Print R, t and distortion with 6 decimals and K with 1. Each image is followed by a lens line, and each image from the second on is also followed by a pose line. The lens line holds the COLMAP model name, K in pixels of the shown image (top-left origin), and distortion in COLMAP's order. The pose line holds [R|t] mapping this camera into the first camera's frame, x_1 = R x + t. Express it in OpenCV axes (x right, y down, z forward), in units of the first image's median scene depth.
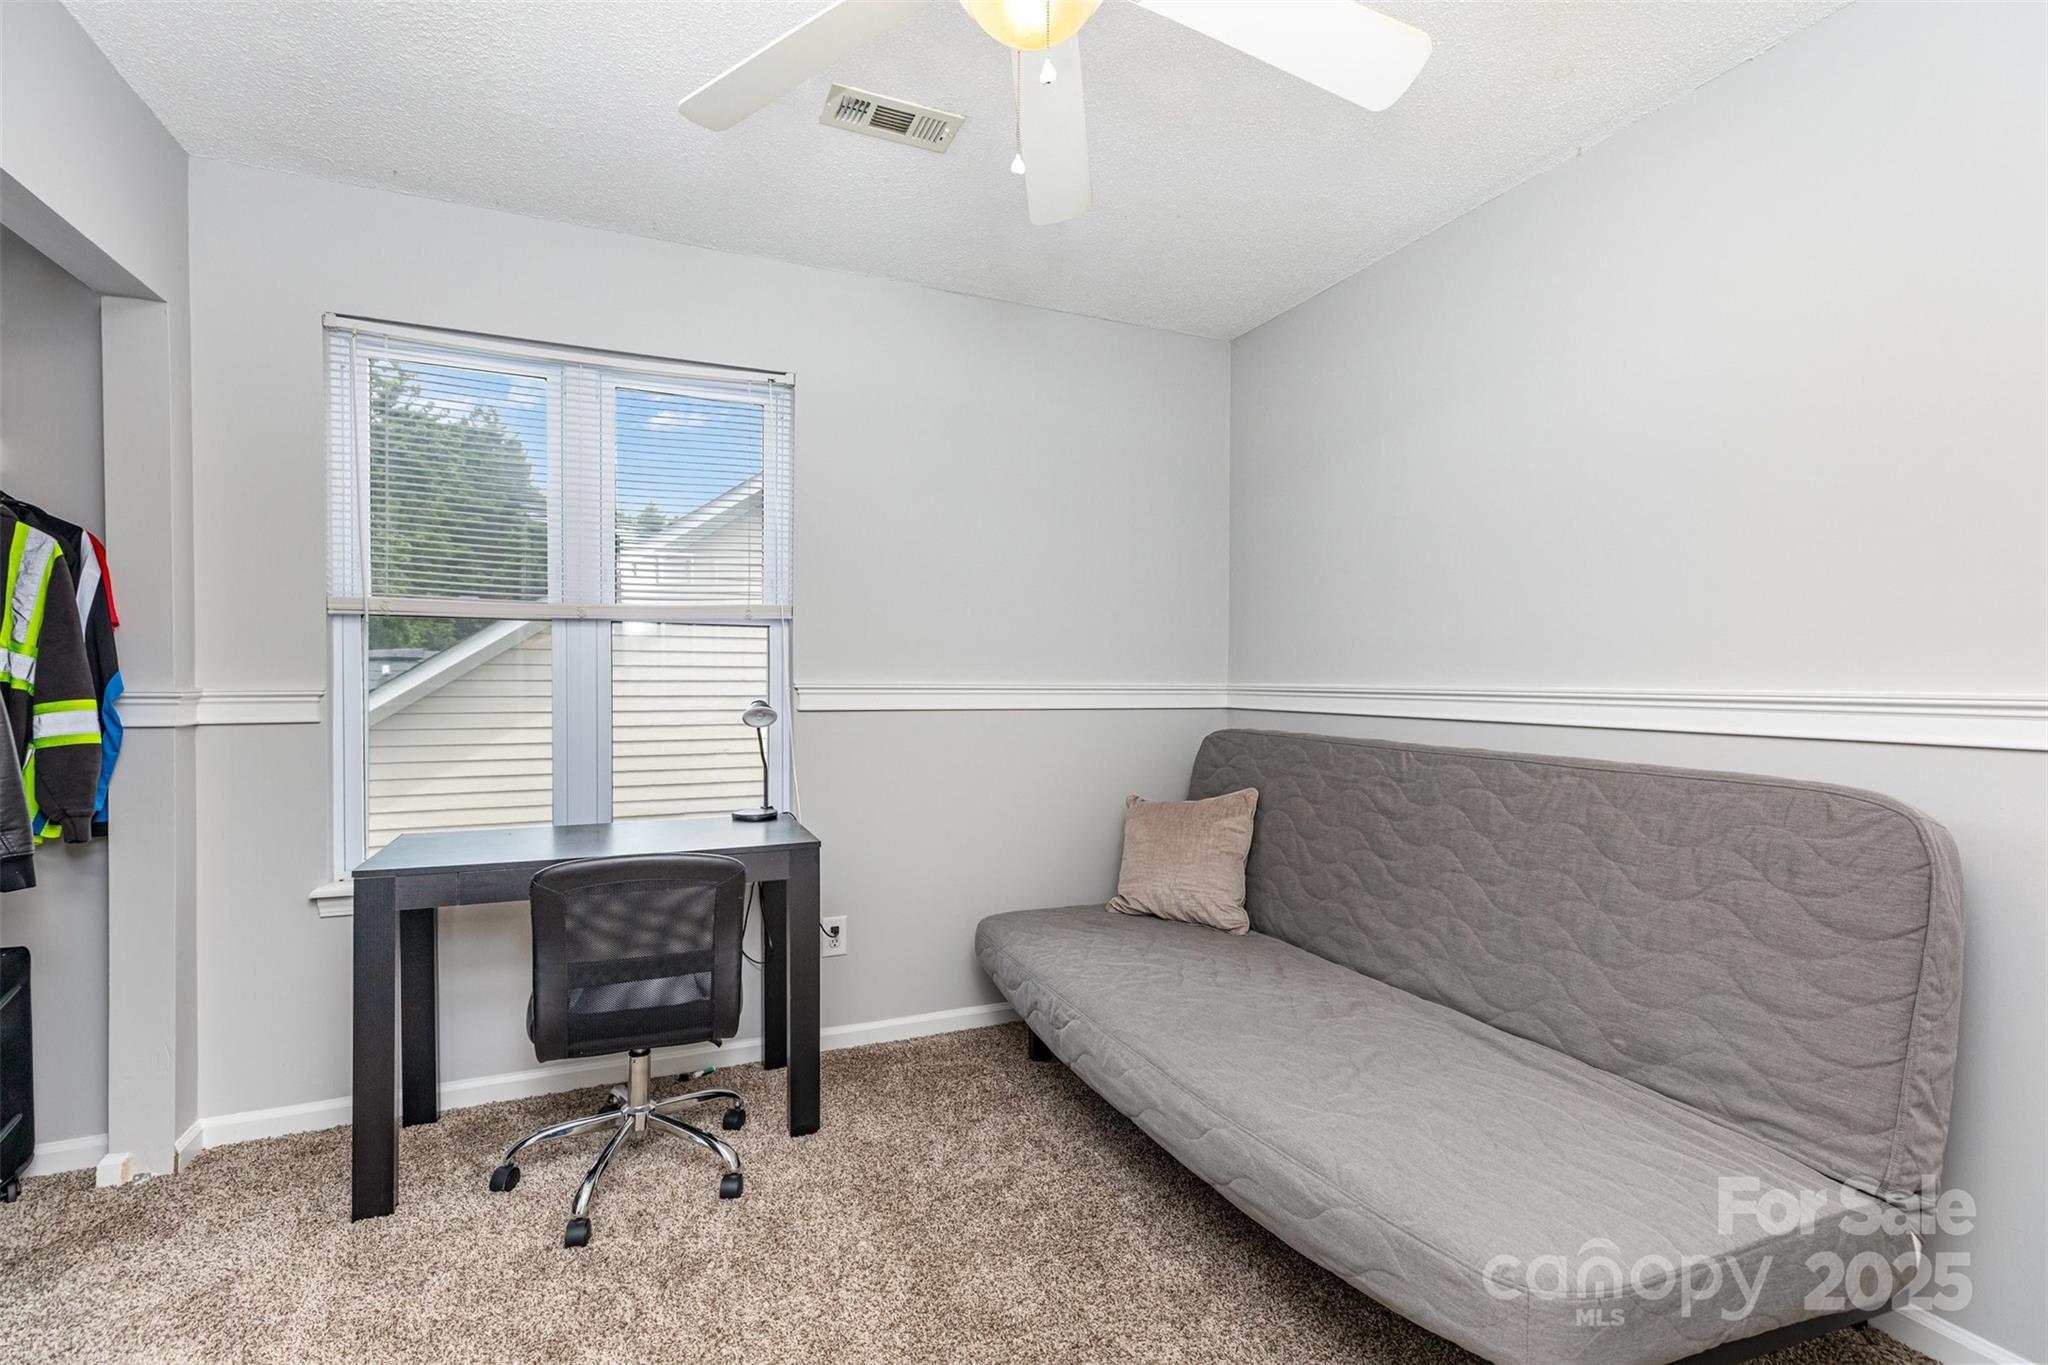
lens RADIAL K [[929.2, 0, 1017.5], [0, 929.2, 699.6], [0, 0, 1]] dist [0.000937, 0.000781]
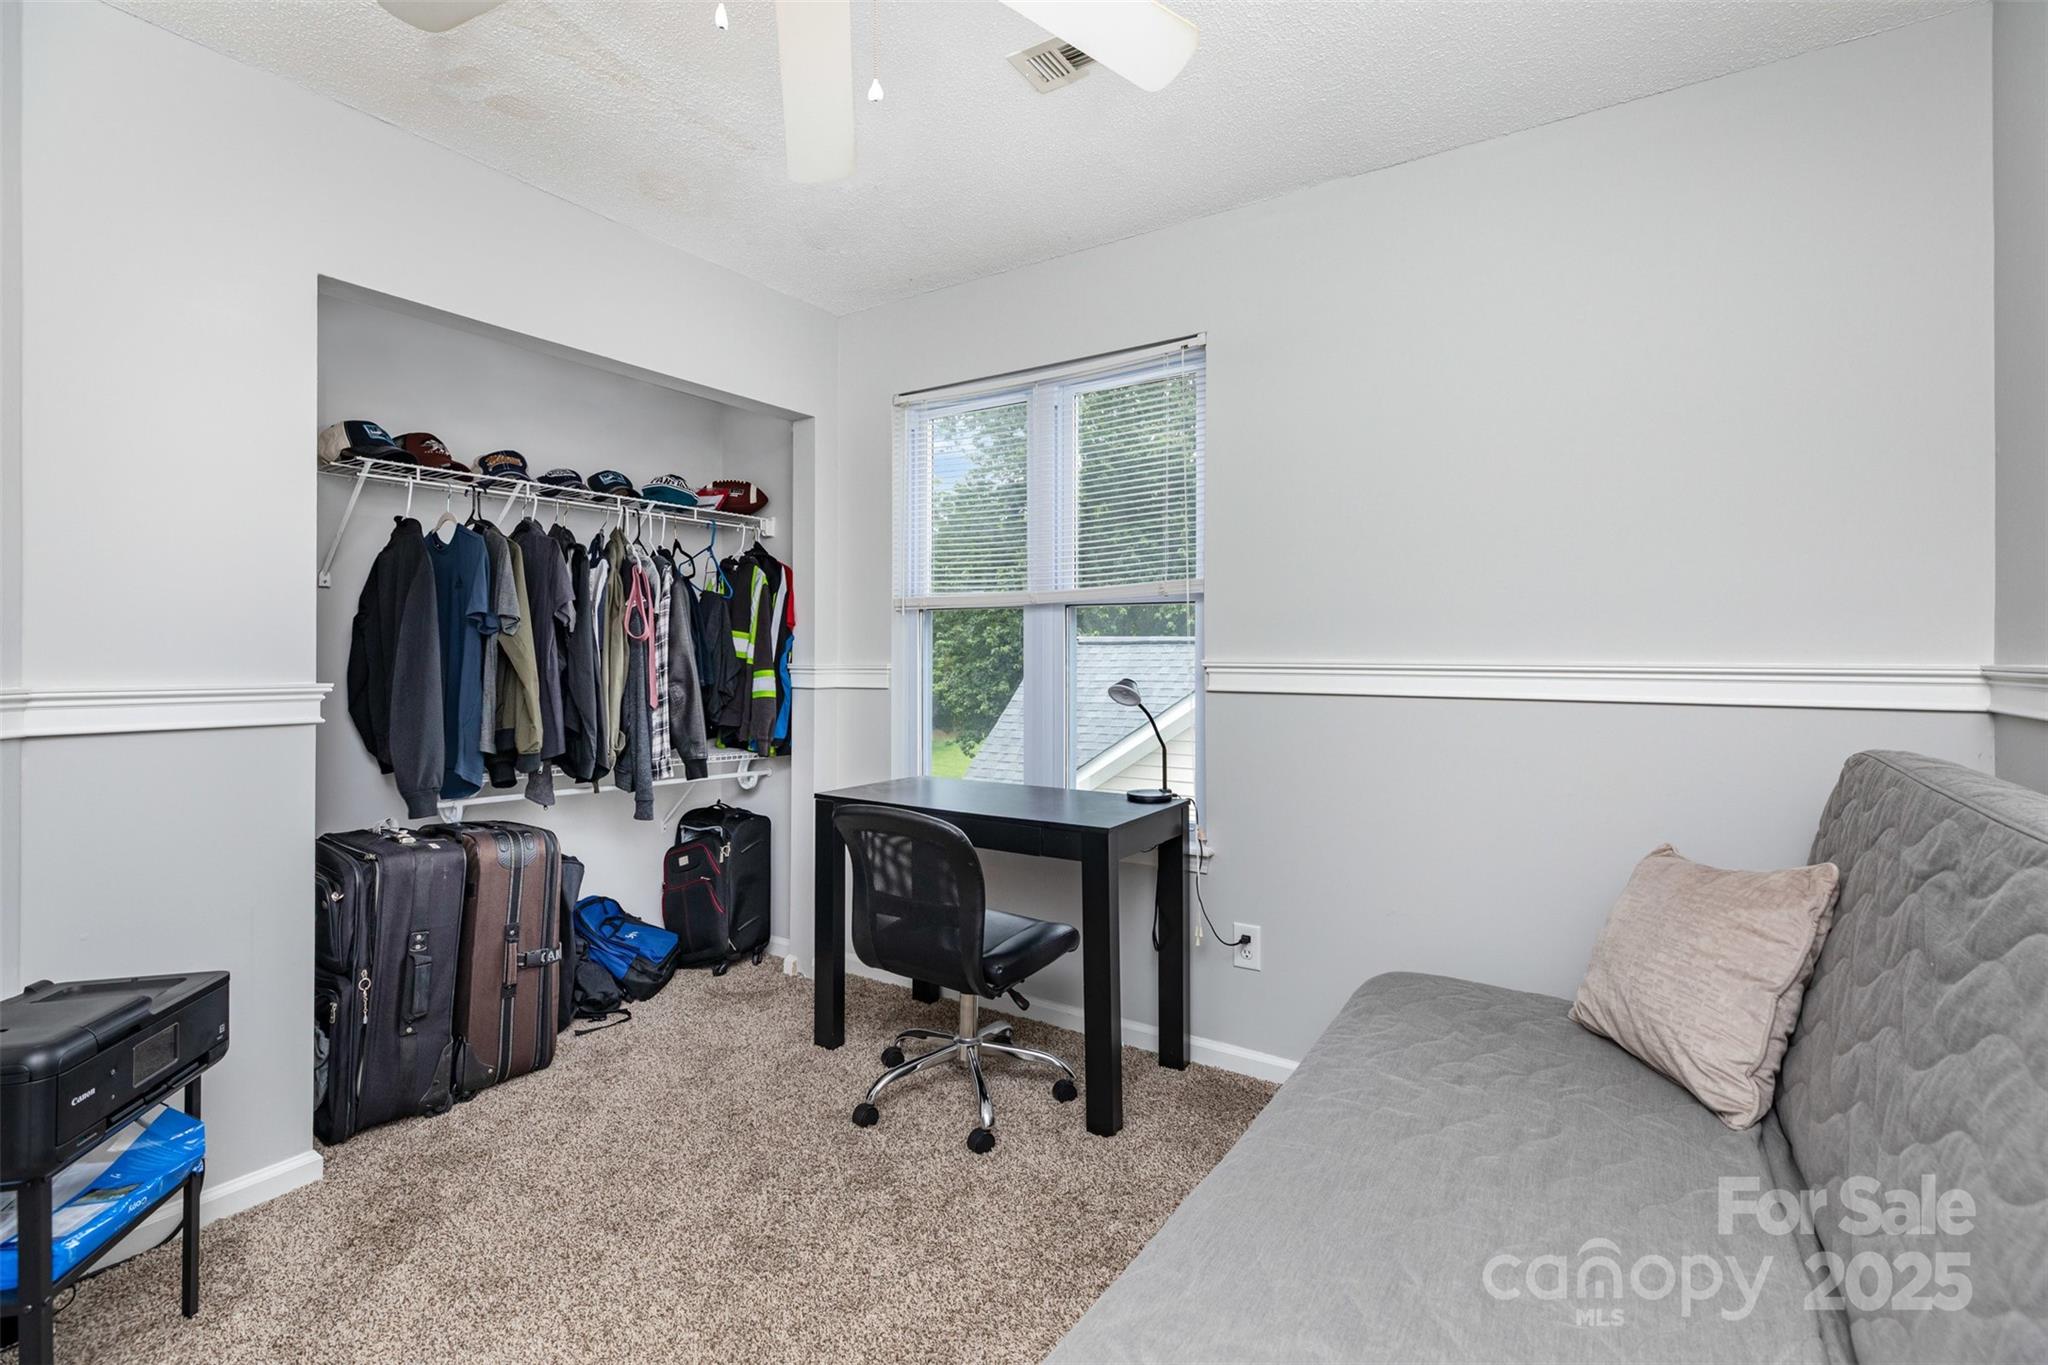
lens RADIAL K [[930.2, 0, 1024.0], [0, 930.2, 660.6], [0, 0, 1]] dist [-0.001116, 0.000012]
pose [[0.559394, 0.002875, -0.828897, 0.456834], [-0.019297, 0.999768, -0.009555, -0.006941], [0.828677, 0.021341, 0.559320, 0.343362]]
